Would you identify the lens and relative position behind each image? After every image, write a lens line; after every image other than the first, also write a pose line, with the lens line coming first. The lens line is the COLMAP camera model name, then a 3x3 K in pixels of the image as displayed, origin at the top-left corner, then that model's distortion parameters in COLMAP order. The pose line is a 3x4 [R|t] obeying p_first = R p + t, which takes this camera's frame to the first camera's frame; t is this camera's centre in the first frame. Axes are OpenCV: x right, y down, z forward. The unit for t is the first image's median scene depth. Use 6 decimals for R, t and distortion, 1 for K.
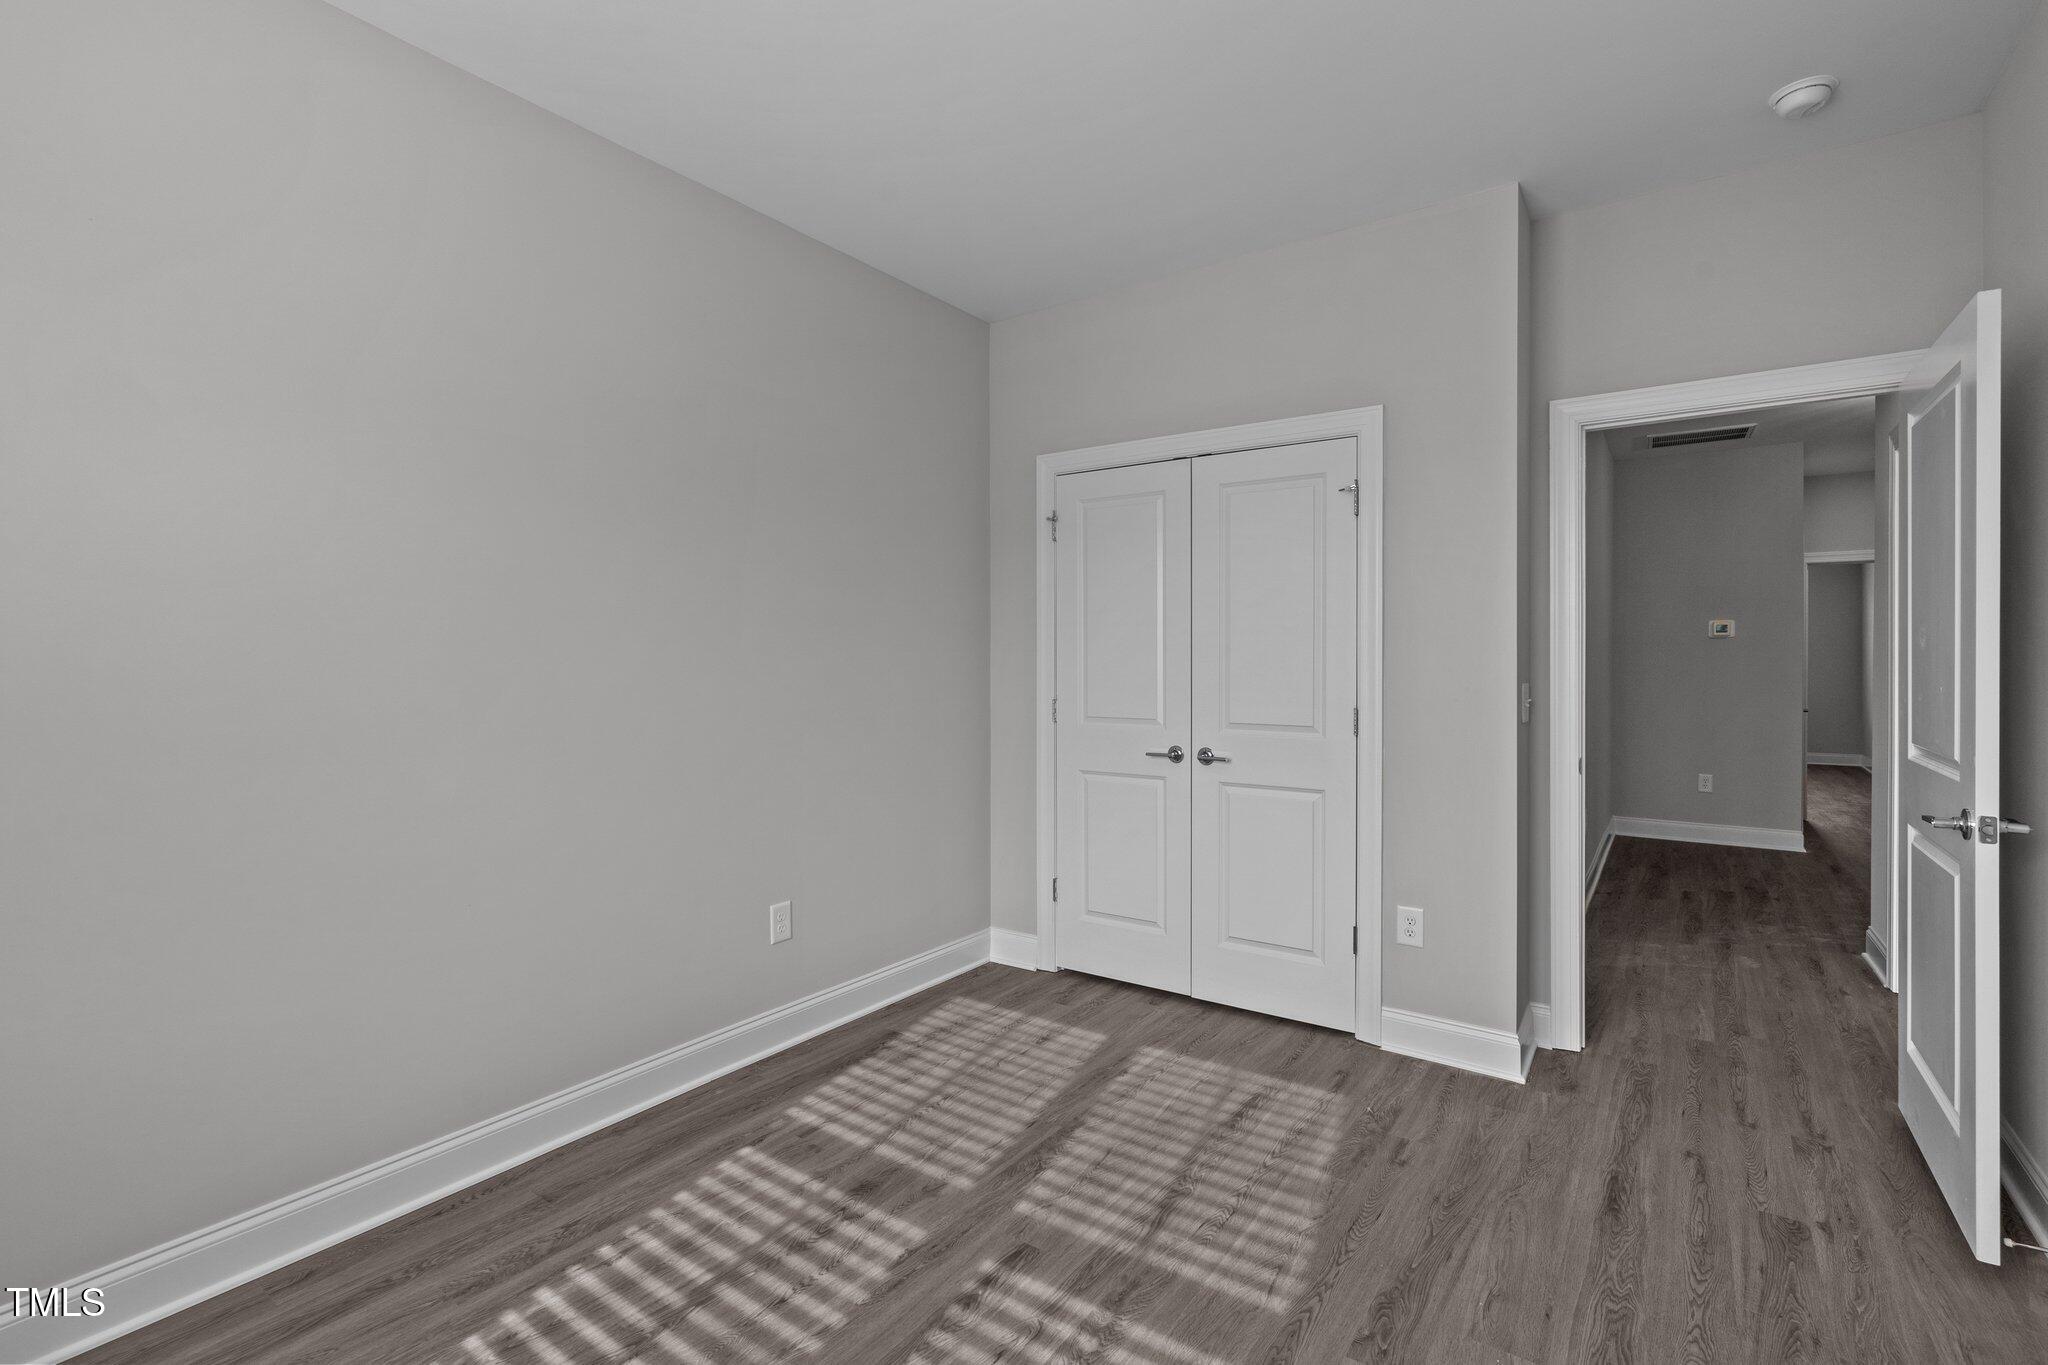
lens RADIAL K [[932.8, 0, 1020.5], [0, 932.8, 676.2], [0, 0, 1]] dist [-0.011167, 0.002840]
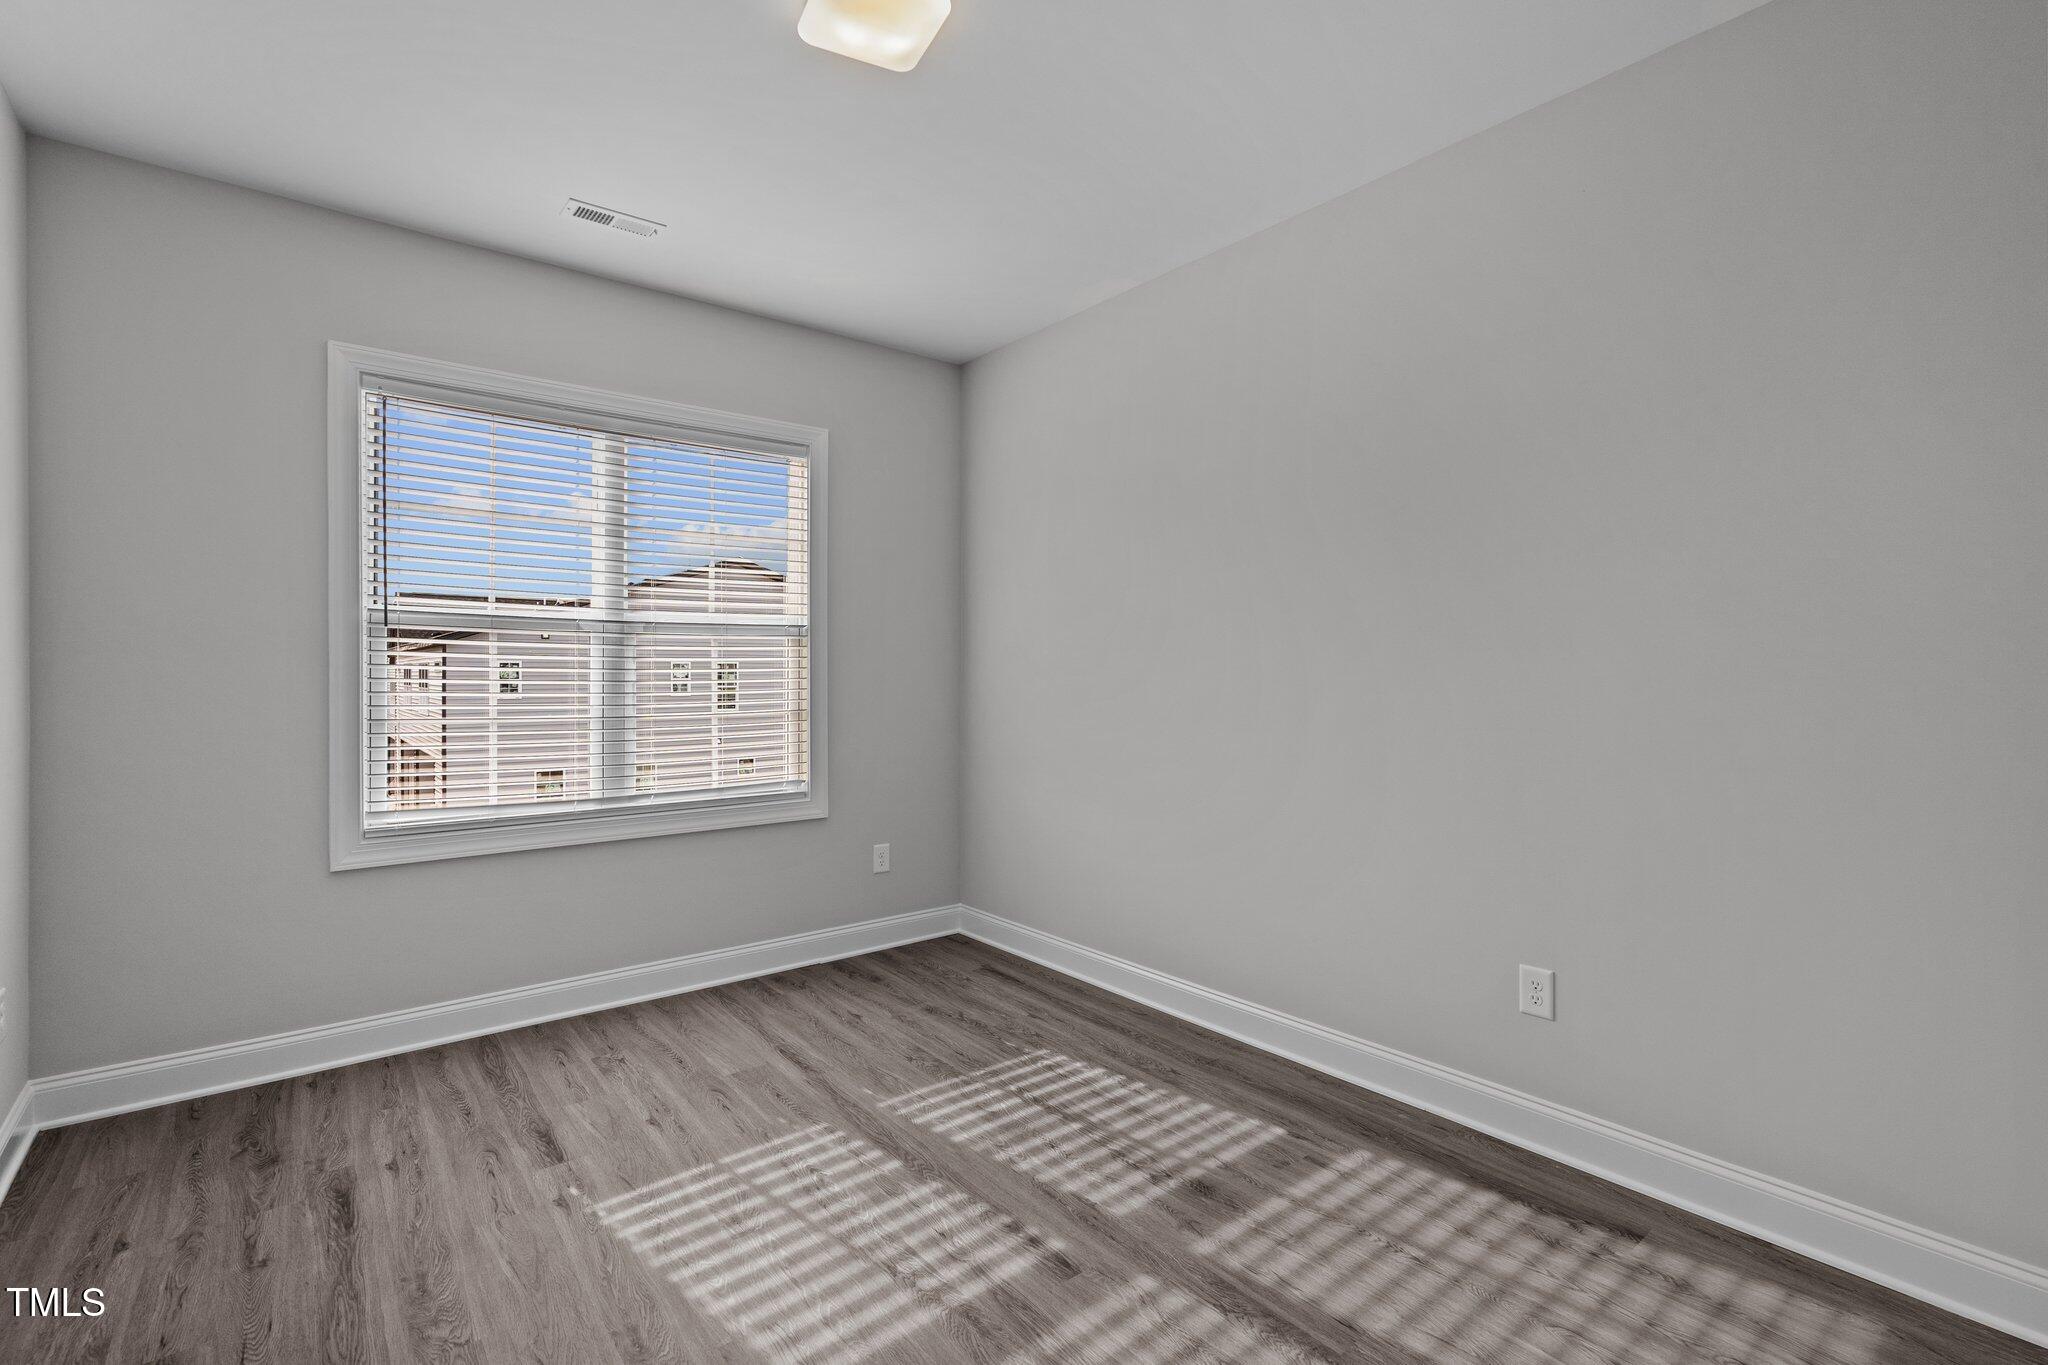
lens RADIAL K [[932.8, 0, 1034.8], [0, 932.8, 698.6], [0, 0, 1]] dist [-0.011167, 0.002840]
pose [[-0.271065, 0.030358, -0.962082, 0.813498], [-0.010880, 0.999342, 0.034599, -0.009610], [0.962500, 0.019846, -0.270556, 1.064268]]
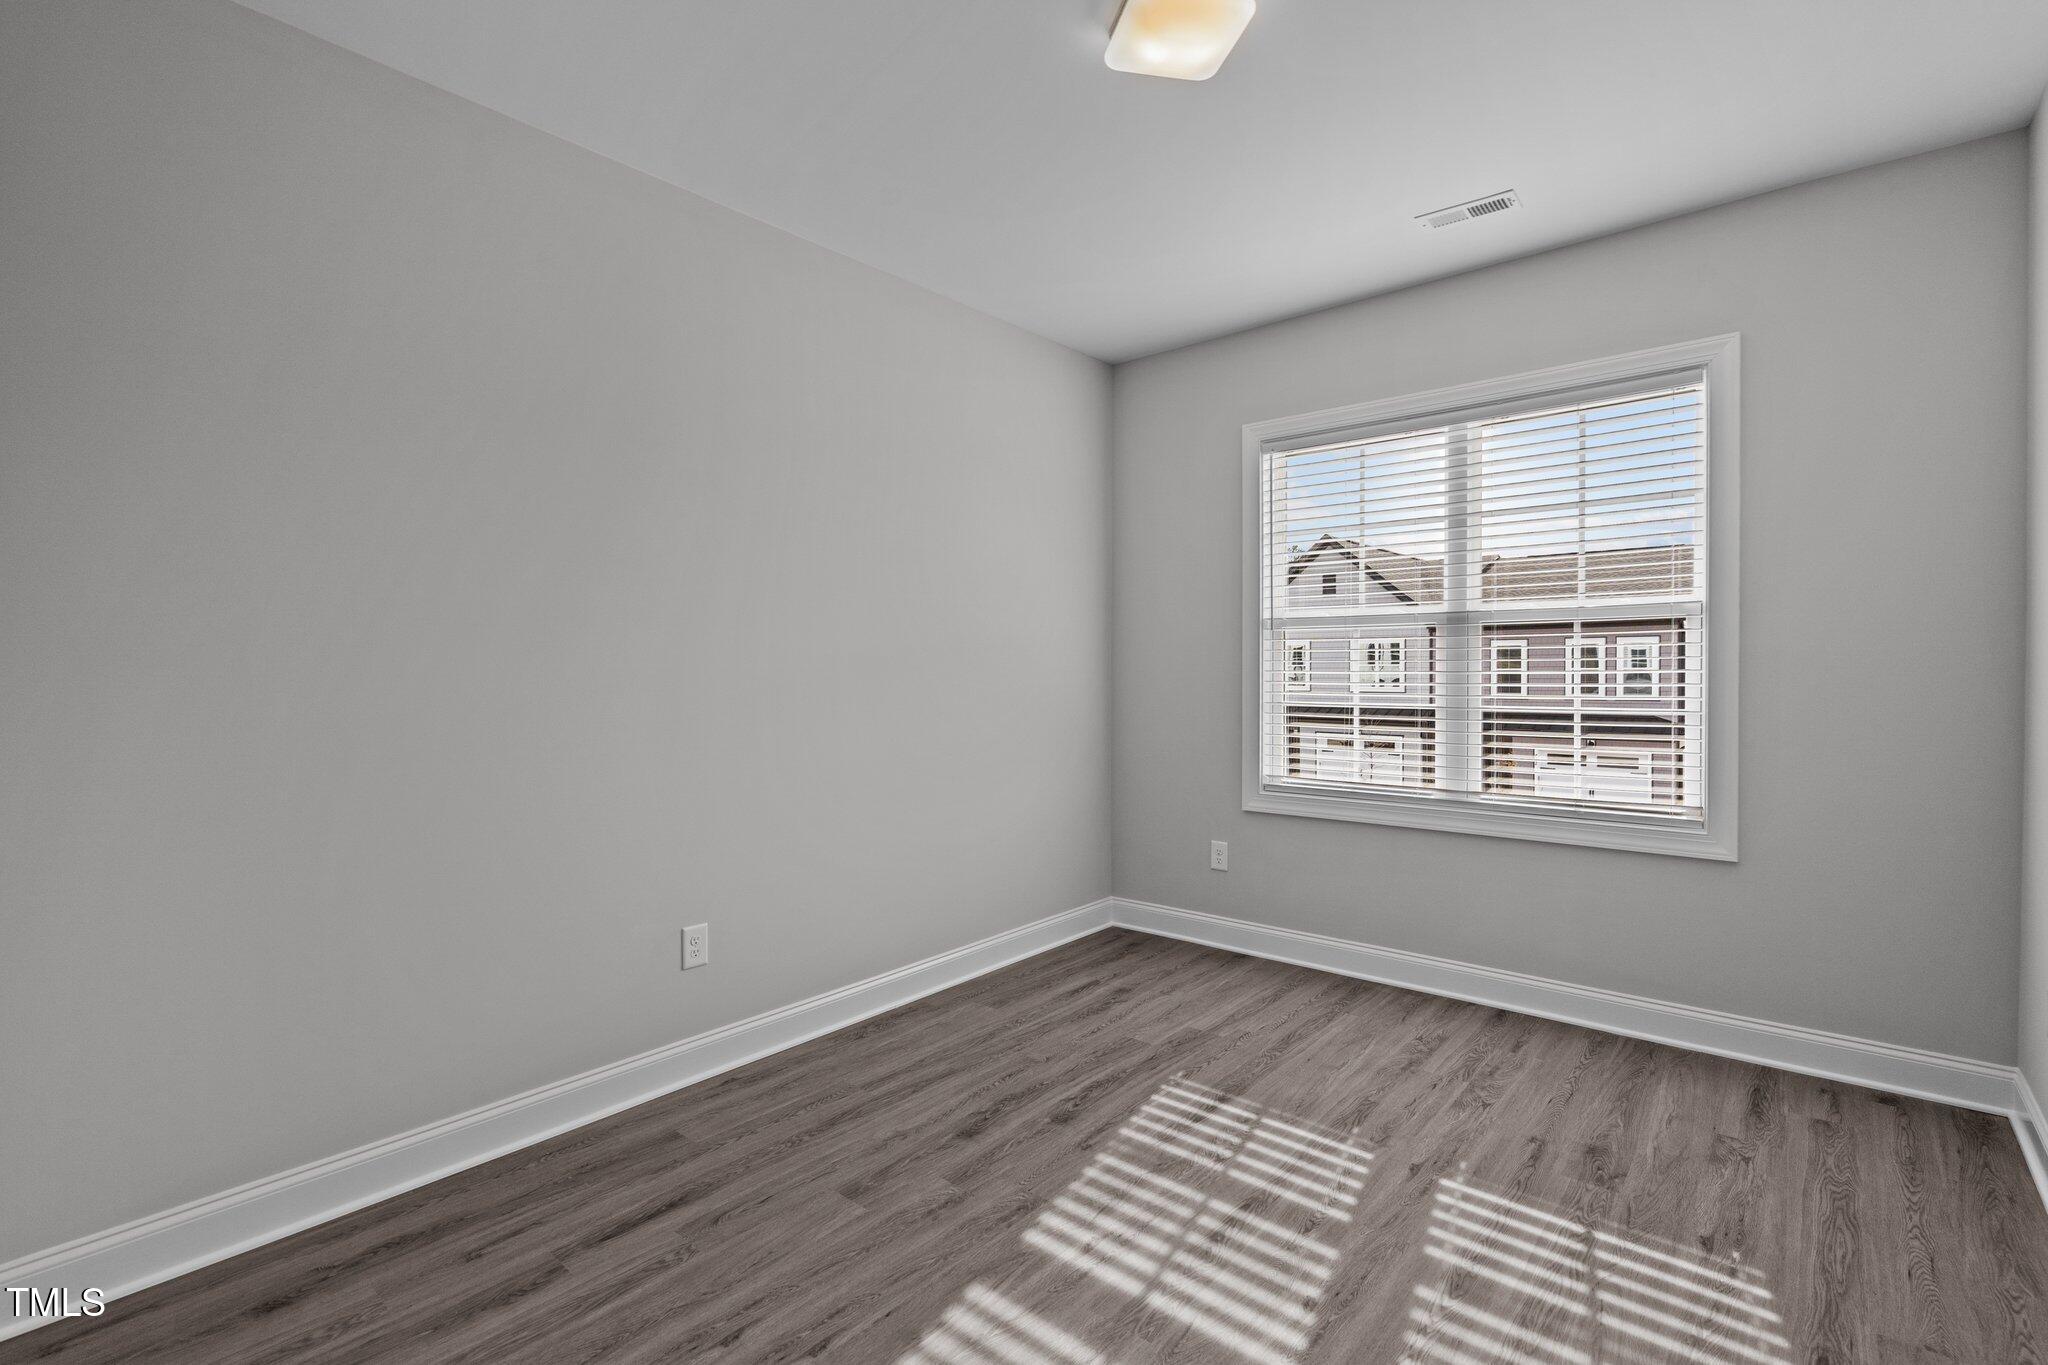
lens RADIAL K [[932.8, 0, 1027.7], [0, 932.8, 687.0], [0, 0, 1]] dist [-0.011167, 0.002840]
pose [[-0.994759, 0.006278, 0.102055, -0.159780], [0.010081, 0.999272, 0.036796, -0.023435], [-0.101750, 0.037632, -0.994098, 1.754822]]
